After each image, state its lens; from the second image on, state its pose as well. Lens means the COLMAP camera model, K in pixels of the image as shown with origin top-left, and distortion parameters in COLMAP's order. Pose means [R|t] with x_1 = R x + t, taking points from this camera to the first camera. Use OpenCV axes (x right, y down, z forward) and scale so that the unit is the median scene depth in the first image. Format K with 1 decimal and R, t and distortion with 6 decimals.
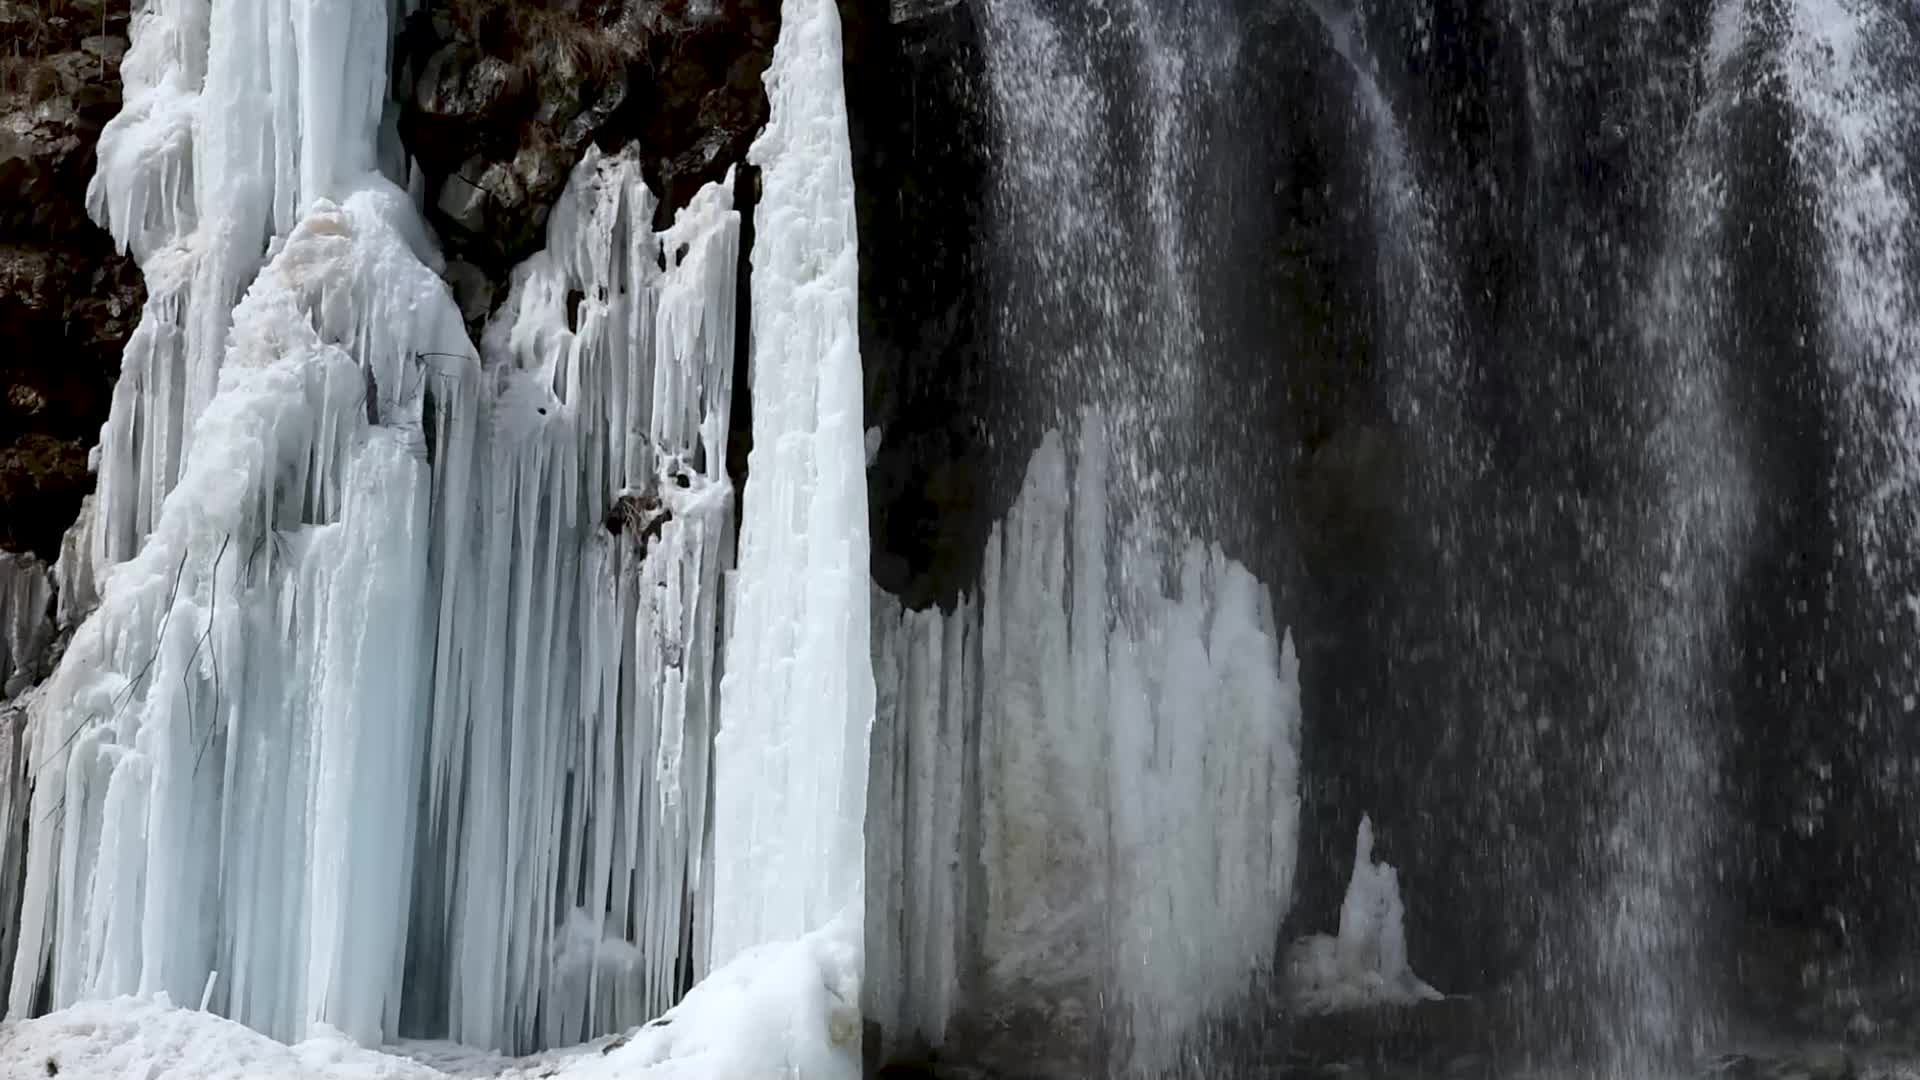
lens RADIAL K [[4204.0, 0, 953.6], [0, 4204.0, 560.1], [0, 0, 1]] dist [0.619556, 0.000000]
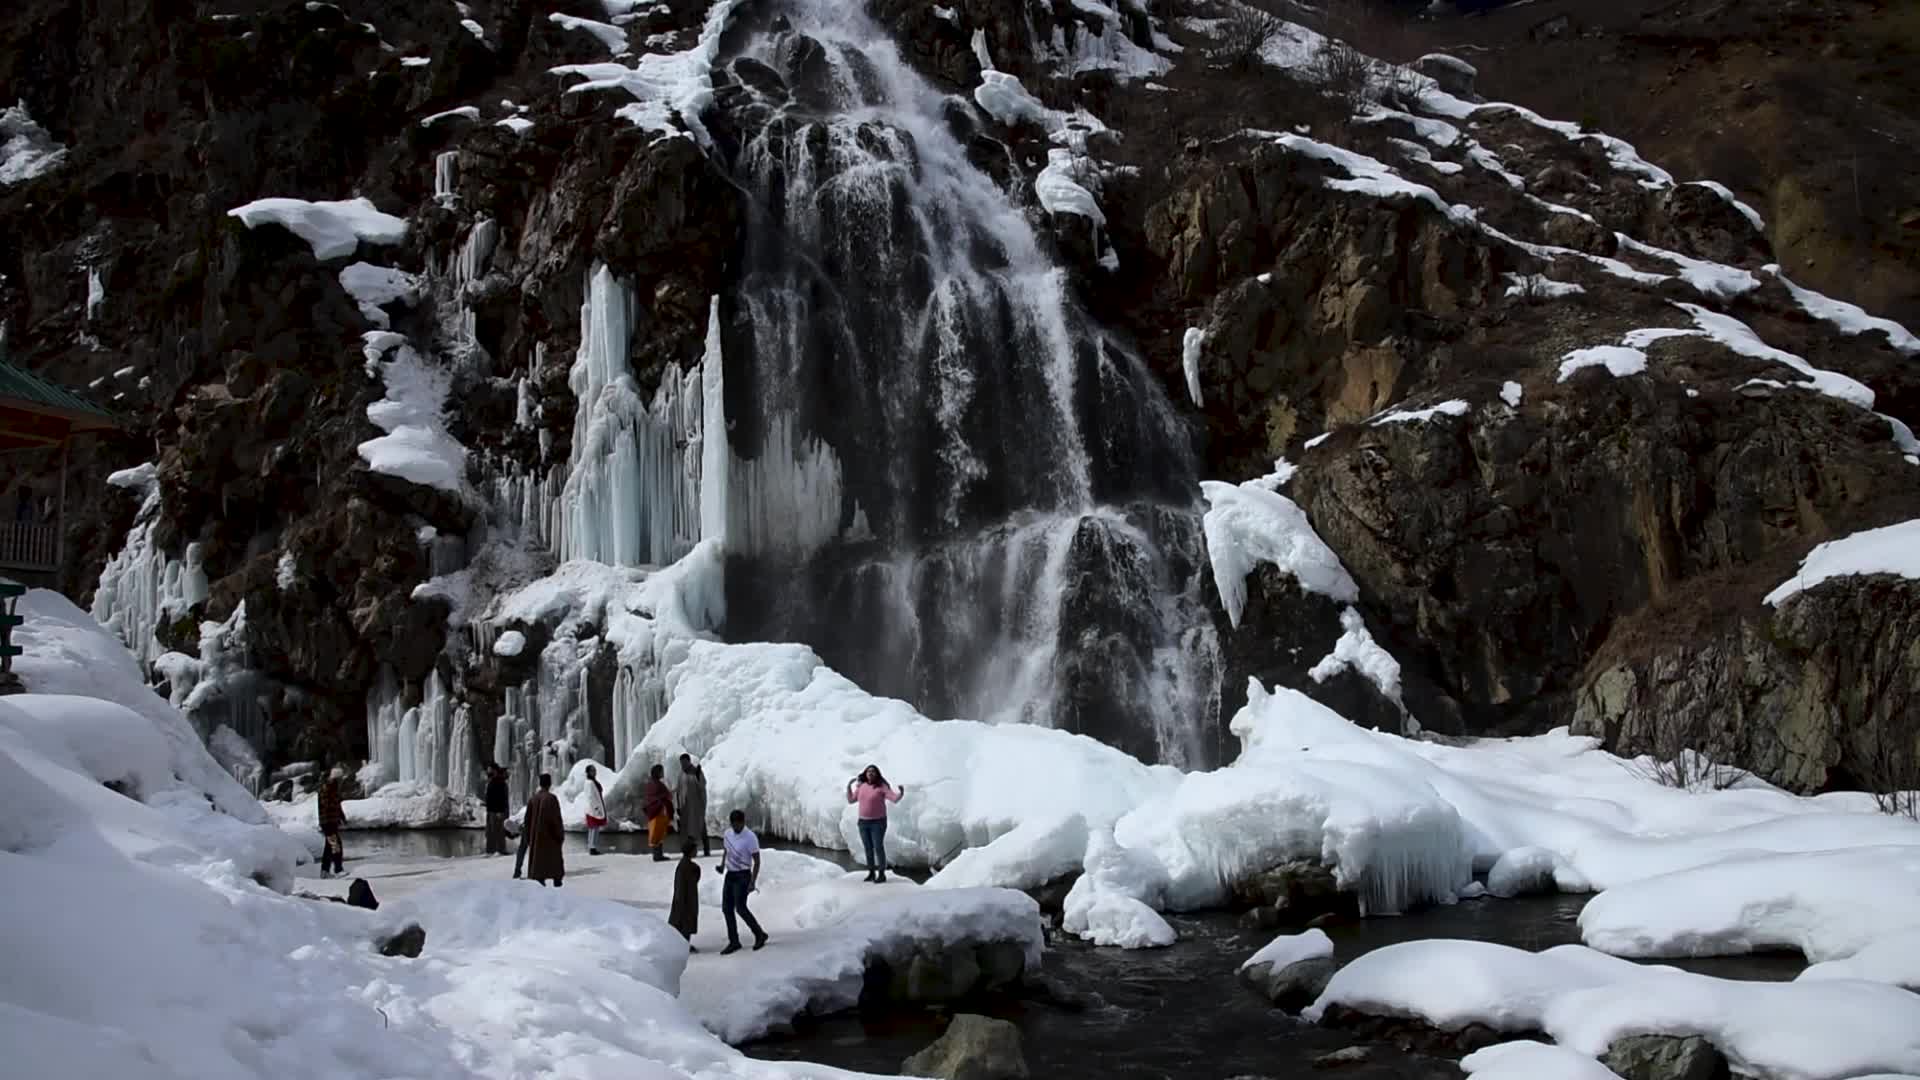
lens RADIAL K [[1327.9, 0, 959.5], [0, 1327.9, 559.5], [0, 0, 1]] dist [-0.106343, 0.060566]
pose [[0.989280, -0.068297, -0.129077, 0.381098], [0.083080, 0.990133, 0.112845, -0.023573], [0.120097, -0.122359, 0.985193, -0.339588]]
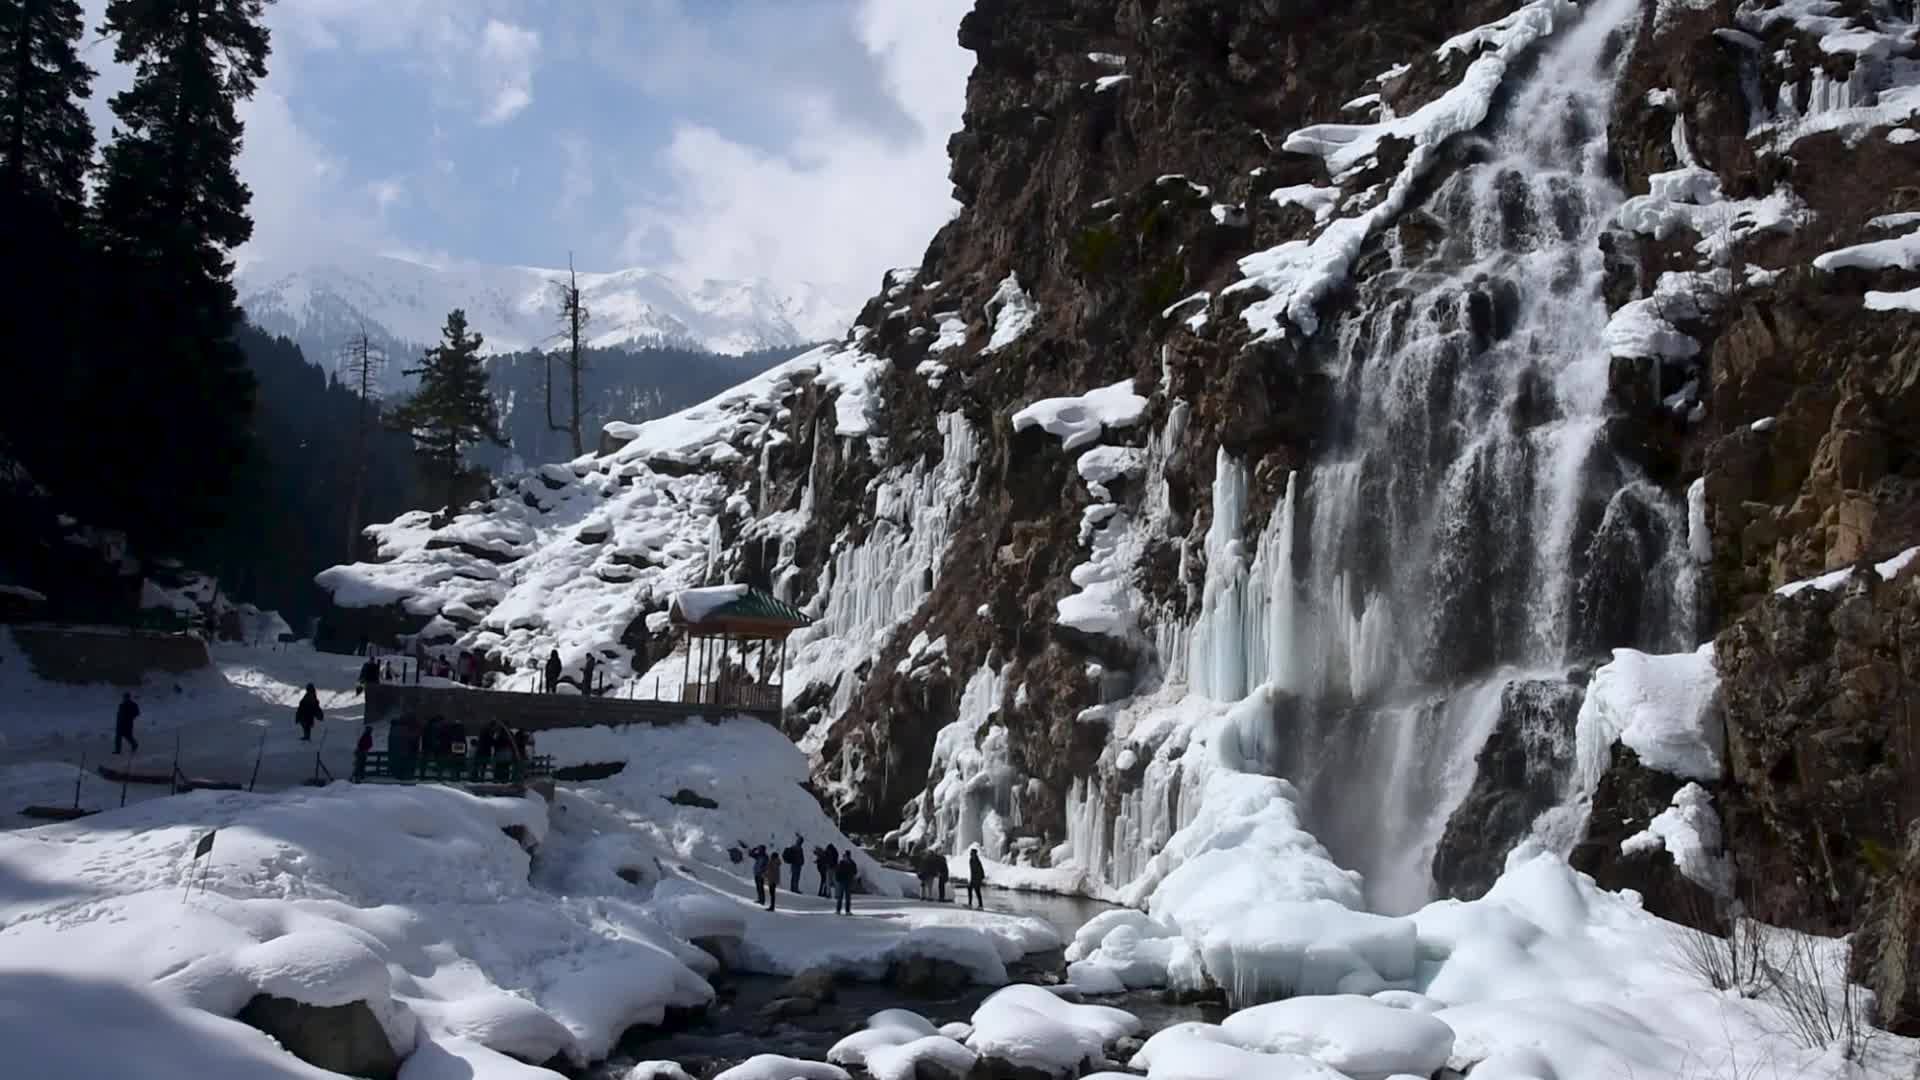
lens RADIAL K [[1731.5, 0, 957.0], [0, 1731.5, 547.1], [0, 0, 1]] dist [-0.002181, 0.102553]
pose [[0.574982, -0.093463, -0.812810, 1.461428], [0.143061, 0.989634, -0.012595, -0.104424], [0.805561, -0.109040, 0.582393, -0.562965]]
